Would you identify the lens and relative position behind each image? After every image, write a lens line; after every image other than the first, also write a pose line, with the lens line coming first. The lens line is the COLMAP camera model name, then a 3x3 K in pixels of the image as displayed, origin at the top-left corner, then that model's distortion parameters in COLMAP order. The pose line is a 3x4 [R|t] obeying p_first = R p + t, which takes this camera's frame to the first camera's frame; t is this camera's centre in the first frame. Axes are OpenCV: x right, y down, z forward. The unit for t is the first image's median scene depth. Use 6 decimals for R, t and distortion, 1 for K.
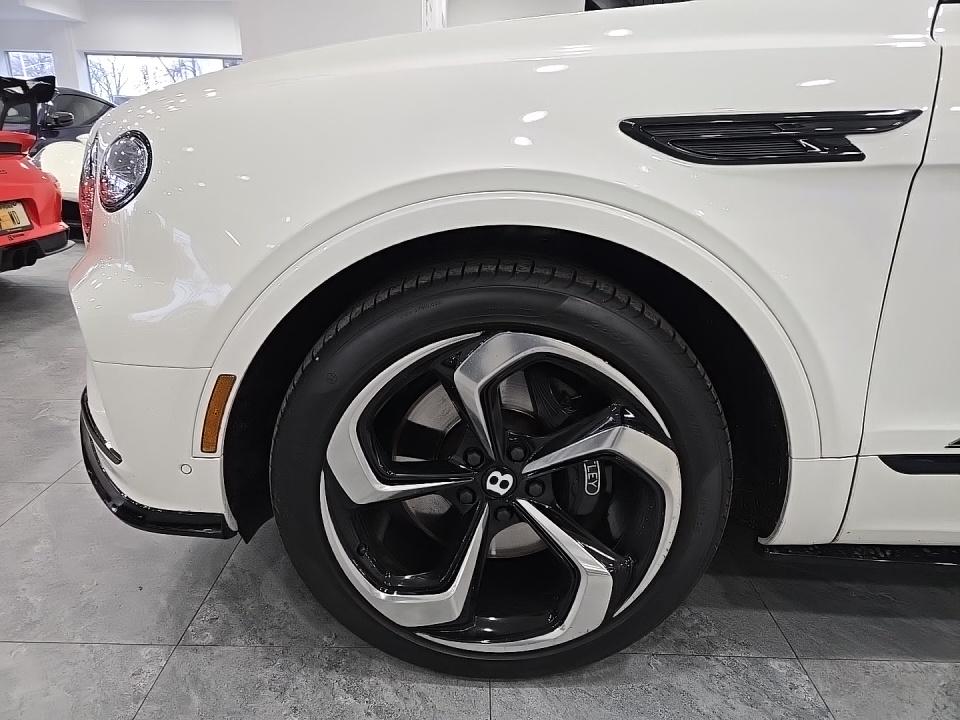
lens RADIAL K [[646.9, 0, 479.8], [0, 646.9, 353.8], [0, 0, 1]] dist [0.074817, -0.059935]
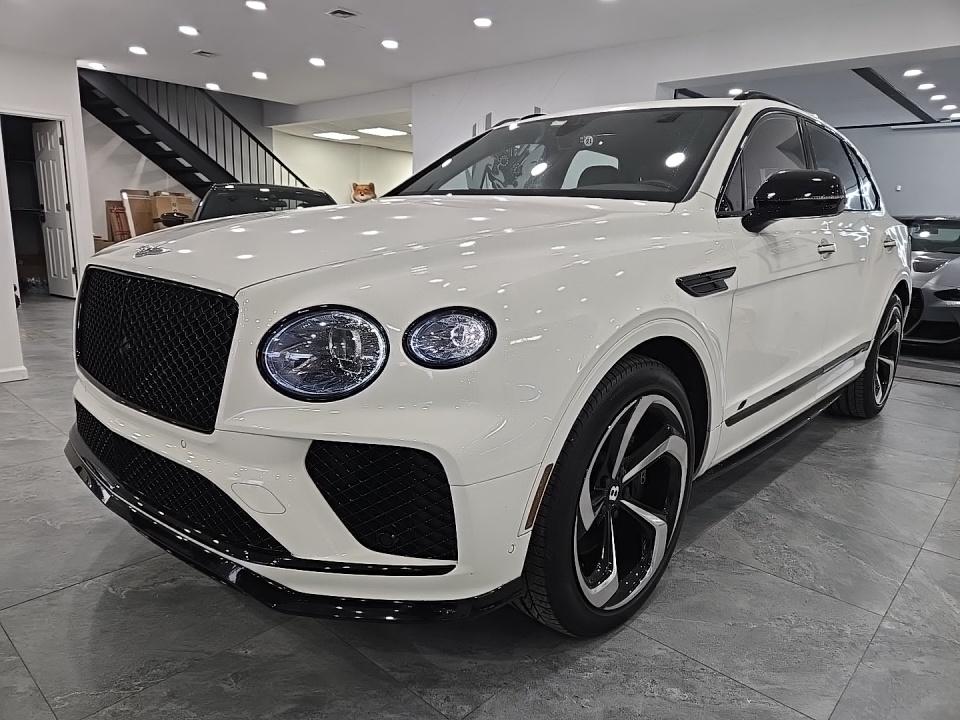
lens RADIAL K [[646.9, 0, 479.8], [0, 646.9, 353.8], [0, 0, 1]] dist [0.074817, -0.059935]
pose [[0.674387, -0.149891, 0.723004, -1.320953], [0.219124, 0.975695, -0.002111, -0.208608], [-0.705115, 0.159851, 0.690841, 0.071531]]
